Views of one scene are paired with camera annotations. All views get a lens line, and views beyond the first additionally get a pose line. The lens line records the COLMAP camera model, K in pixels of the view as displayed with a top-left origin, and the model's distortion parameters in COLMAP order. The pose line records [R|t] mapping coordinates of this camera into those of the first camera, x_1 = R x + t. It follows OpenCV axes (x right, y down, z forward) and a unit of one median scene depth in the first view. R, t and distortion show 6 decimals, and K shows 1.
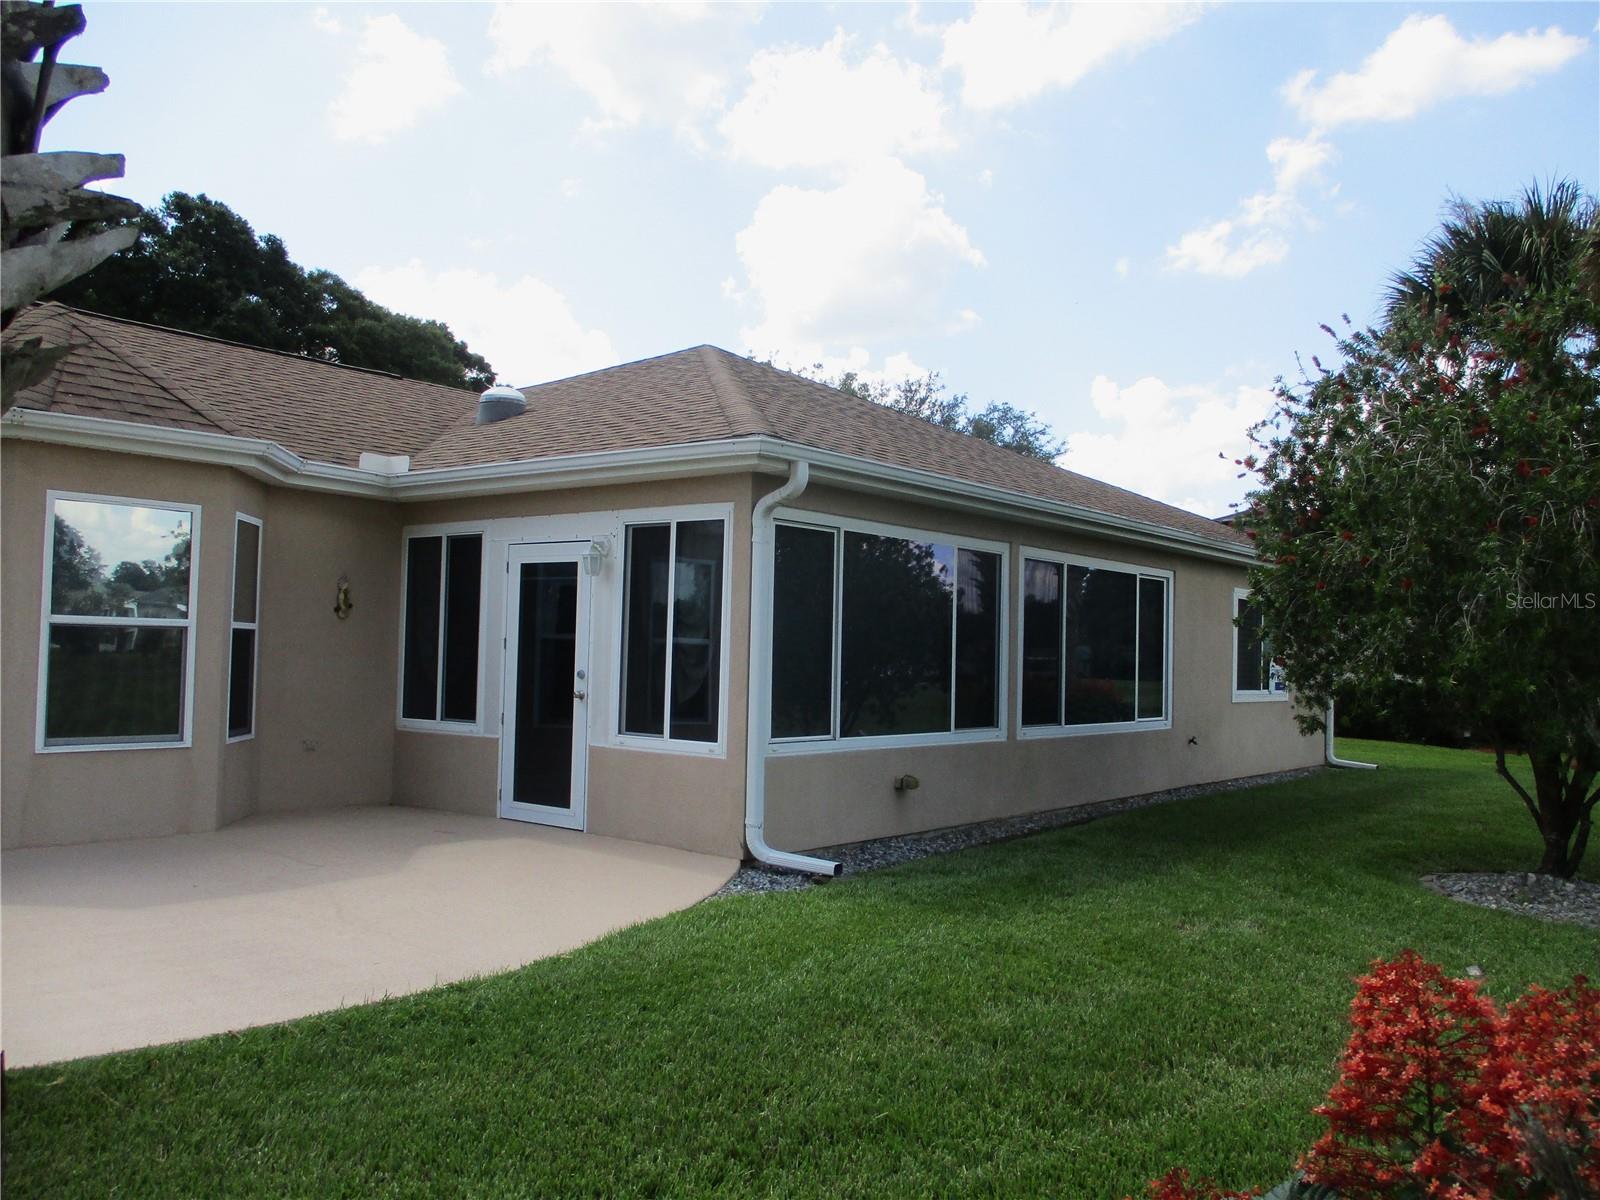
lens RADIAL K [[1331.0, 0, 799.8], [0, 1331.0, 604.9], [0, 0, 1]] dist [-0.025092, 0.002385]
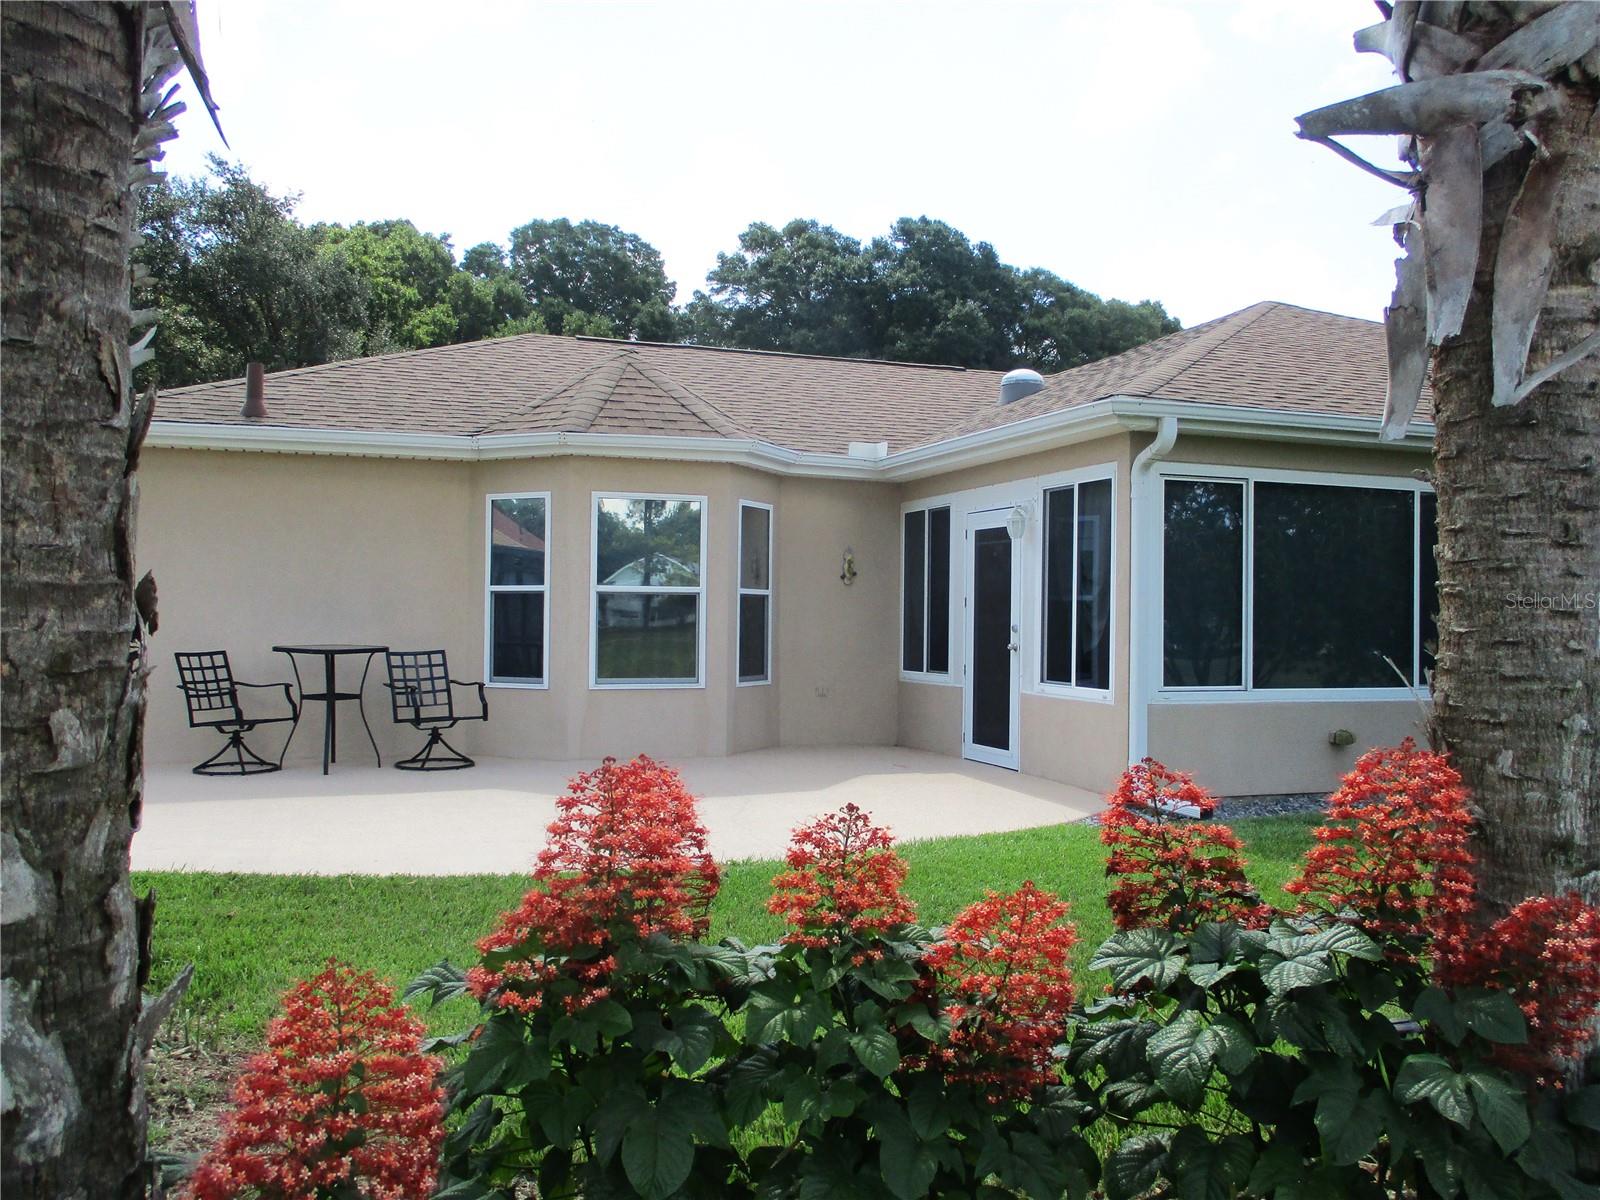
lens RADIAL K [[1331.0, 0, 801.4], [0, 1331.0, 596.4], [0, 0, 1]] dist [-0.025092, 0.002385]
pose [[0.848799, -0.023169, -0.528208, 0.251910], [0.028412, 0.999595, 0.001812, 0.017863], [0.527952, -0.016545, 0.849113, -0.019994]]
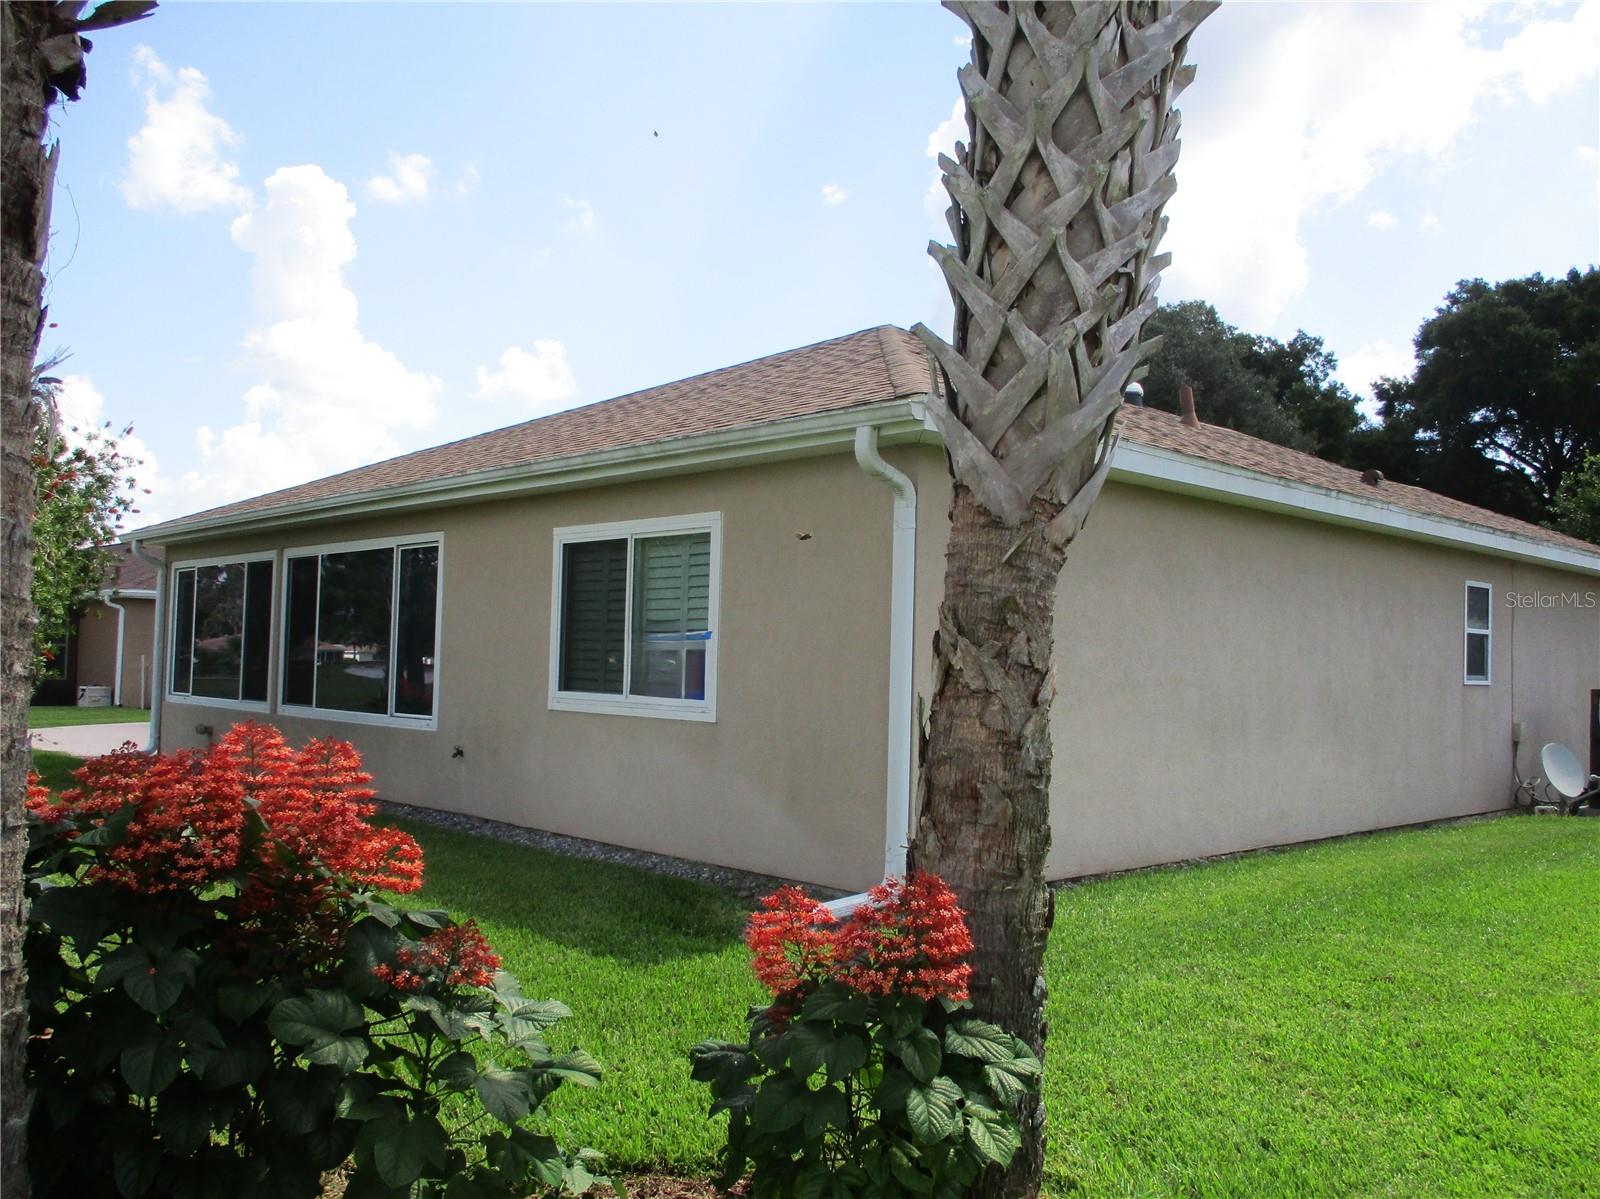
lens RADIAL K [[1331.0, 0, 800.2], [0, 1331.0, 604.3], [0, 0, 1]] dist [-0.025092, 0.002385]
pose [[-0.142628, -0.075167, -0.986918, 1.426204], [0.005271, 0.997040, -0.076700, 0.110158], [0.989762, -0.016141, -0.141810, 1.834907]]
